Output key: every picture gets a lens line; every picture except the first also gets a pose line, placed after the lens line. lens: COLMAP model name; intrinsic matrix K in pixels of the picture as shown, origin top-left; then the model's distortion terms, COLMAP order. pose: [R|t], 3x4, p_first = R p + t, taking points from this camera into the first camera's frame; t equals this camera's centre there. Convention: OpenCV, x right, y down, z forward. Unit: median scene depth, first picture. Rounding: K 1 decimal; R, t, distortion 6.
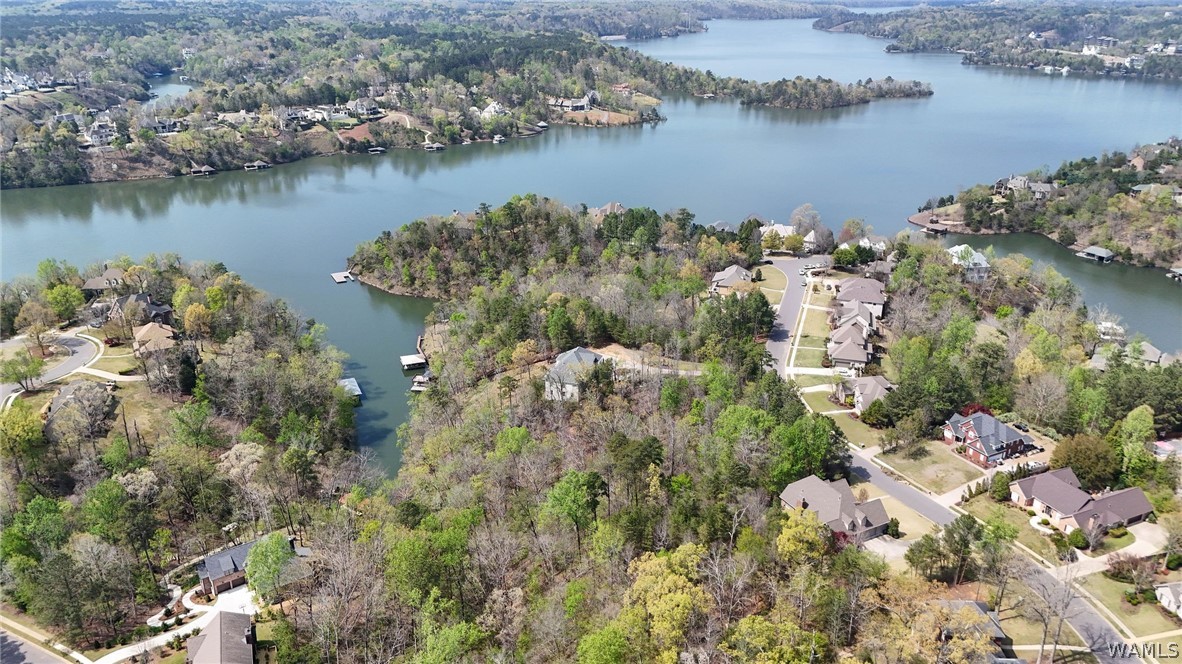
lens RADIAL K [[867.4, 0, 597.8], [0, 867.4, 333.4], [0, 0, 1]] dist [0.061353, -0.059442]
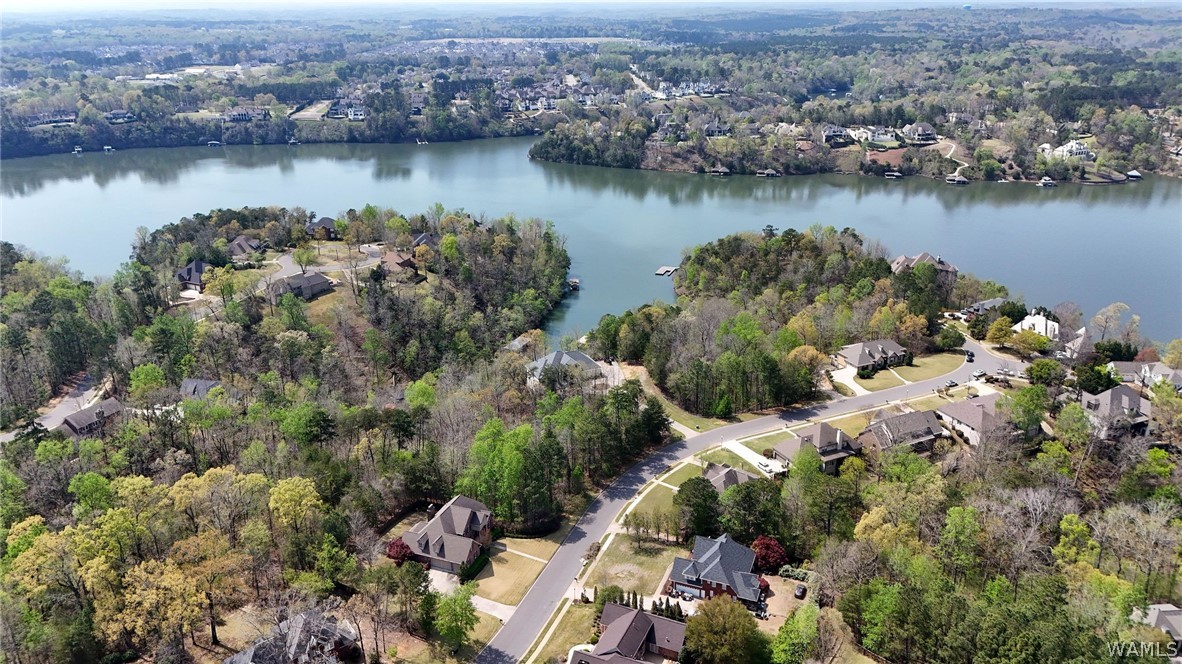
lens RADIAL K [[867.4, 0, 594.7], [0, 867.4, 337.2], [0, 0, 1]] dist [0.061353, -0.059442]
pose [[0.661909, 0.265778, -0.700884, 0.370815], [-0.279592, 0.955091, 0.098131, -0.055724], [0.695489, 0.131008, 0.706493, 0.142123]]
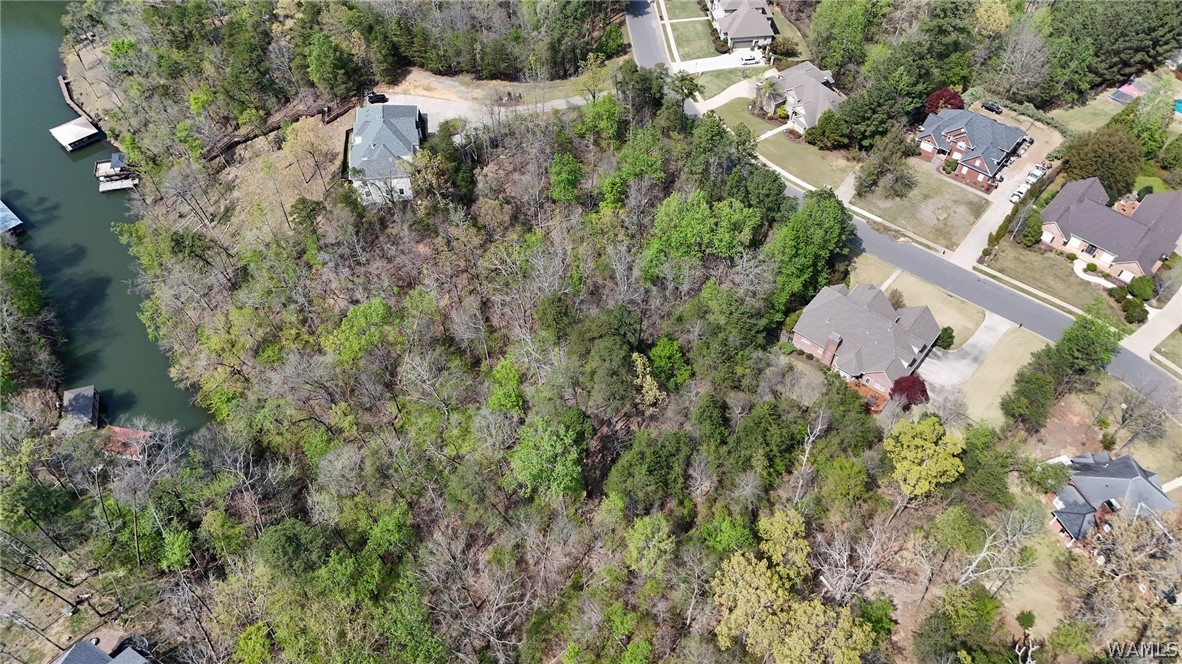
lens RADIAL K [[867.4, 0, 597.9], [0, 867.4, 339.4], [0, 0, 1]] dist [0.061353, -0.059442]
pose [[0.918564, -0.297593, 0.260153, -0.048433], [0.135733, 0.855615, 0.499499, -0.069789], [-0.371238, -0.423511, 0.826330, 0.174952]]
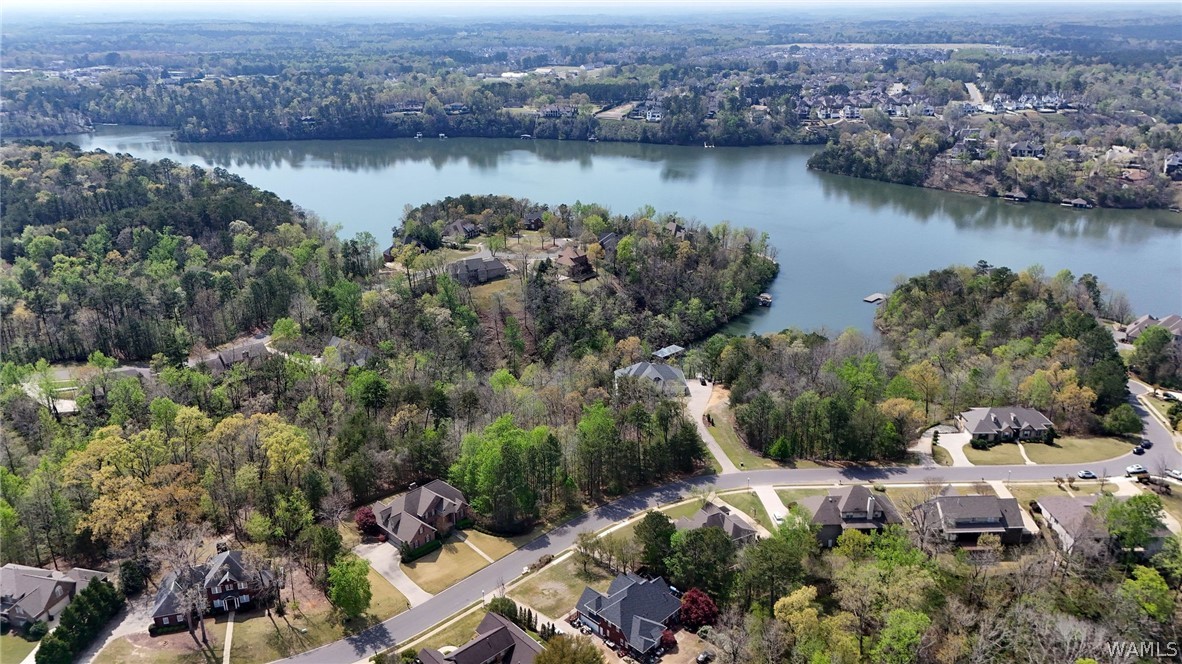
lens RADIAL K [[867.4, 0, 593.6], [0, 867.4, 333.5], [0, 0, 1]] dist [0.061353, -0.059442]
pose [[0.314763, 0.330921, -0.889616, 0.434285], [-0.357289, 0.909627, 0.211949, -0.104235], [0.879357, 0.251137, 0.404551, 0.260590]]
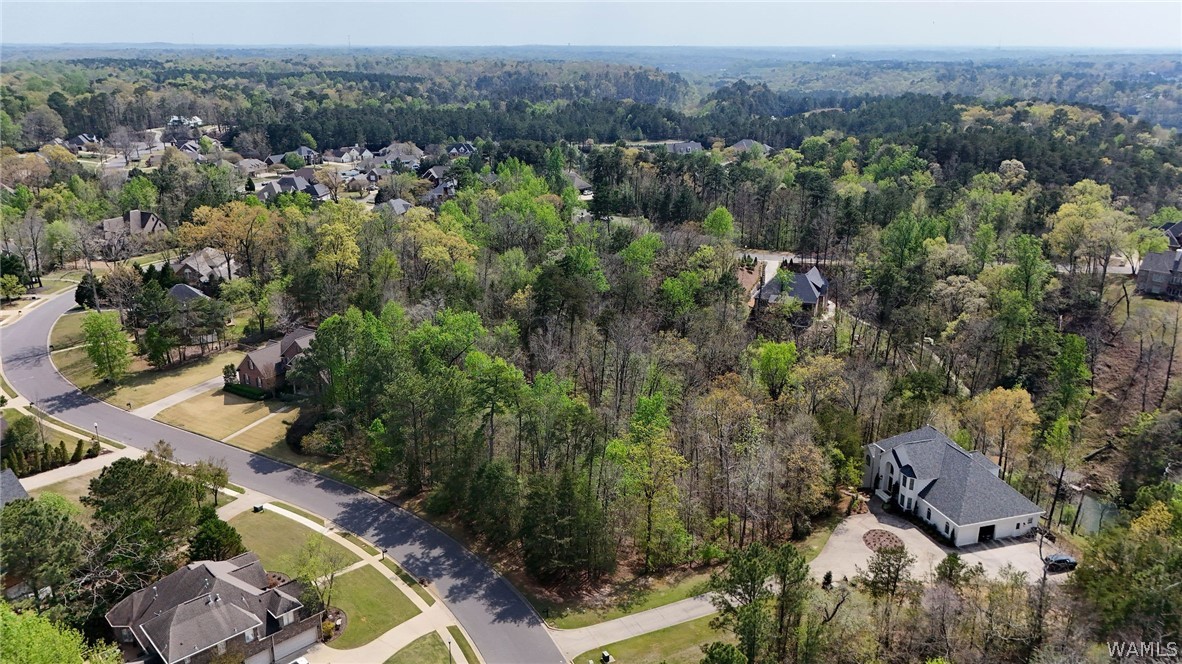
lens RADIAL K [[867.4, 0, 580.0], [0, 867.4, 329.3], [0, 0, 1]] dist [0.061353, -0.059442]
pose [[-0.846254, 0.176657, -0.502639, 0.165154], [-0.193267, 0.777379, 0.598607, -0.120915], [0.496489, 0.603717, -0.623718, 0.580830]]
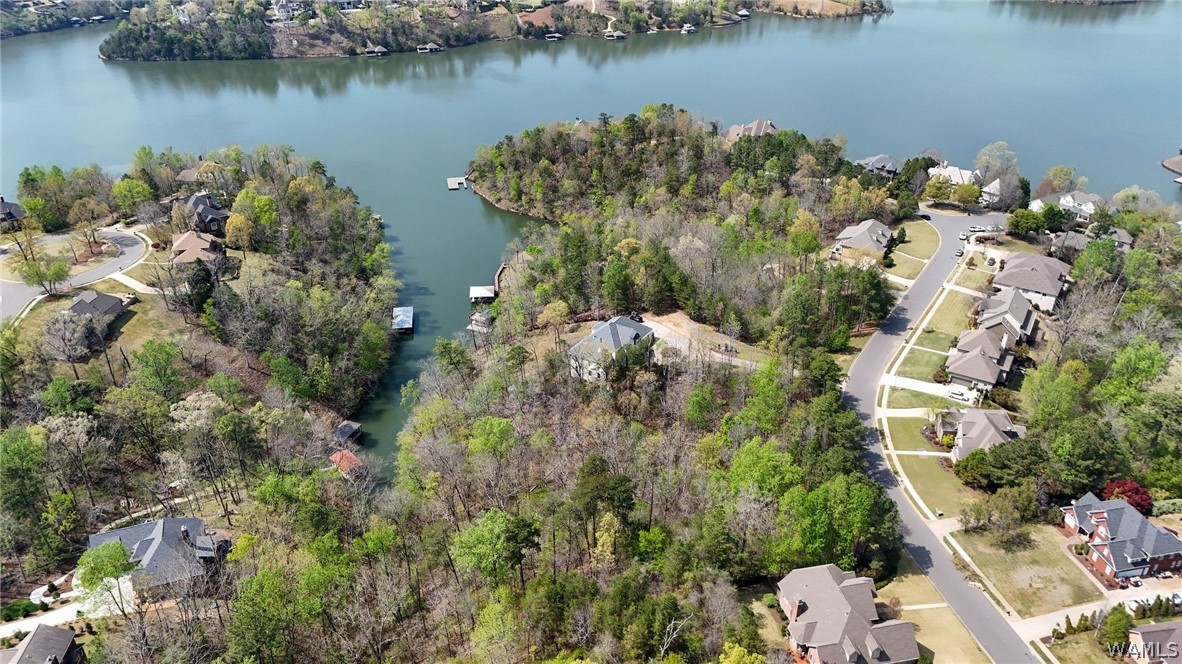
lens RADIAL K [[867.4, 0, 596.2], [0, 867.4, 335.0], [0, 0, 1]] dist [0.061353, -0.059442]
pose [[0.962745, 0.129555, -0.237354, 0.078519], [-0.098417, 0.985434, 0.138684, -0.040323], [0.251864, -0.110158, 0.961473, 0.103349]]
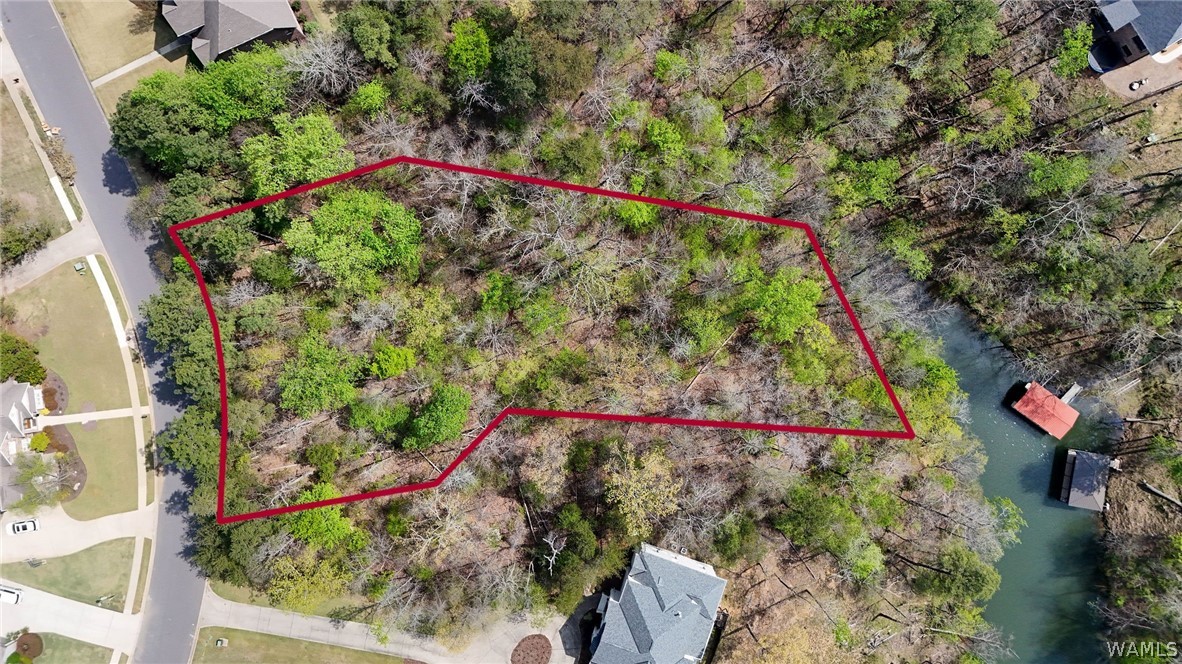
lens RADIAL K [[867.4, 0, 591.6], [0, 867.4, 330.5], [0, 0, 1]] dist [0.061353, -0.059442]
pose [[-0.998132, -0.061033, 0.002702, 0.003664], [0.025493, -0.375894, 0.926312, -0.148773], [-0.055520, 0.924651, 0.376748, 0.360828]]
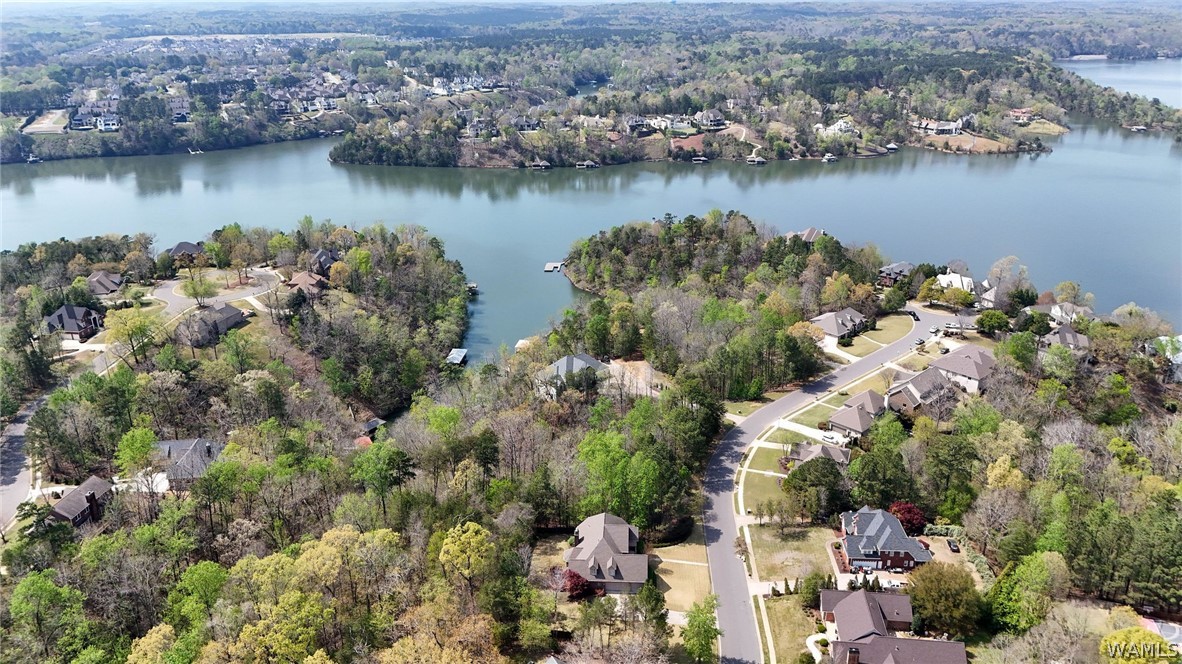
lens RADIAL K [[867.4, 0, 596.2], [0, 867.4, 337.1], [0, 0, 1]] dist [0.061353, -0.059442]
pose [[0.861907, 0.179083, -0.474391, 0.243663], [-0.184755, 0.982158, 0.035089, -0.021570], [0.472210, 0.057403, 0.879615, 0.055966]]
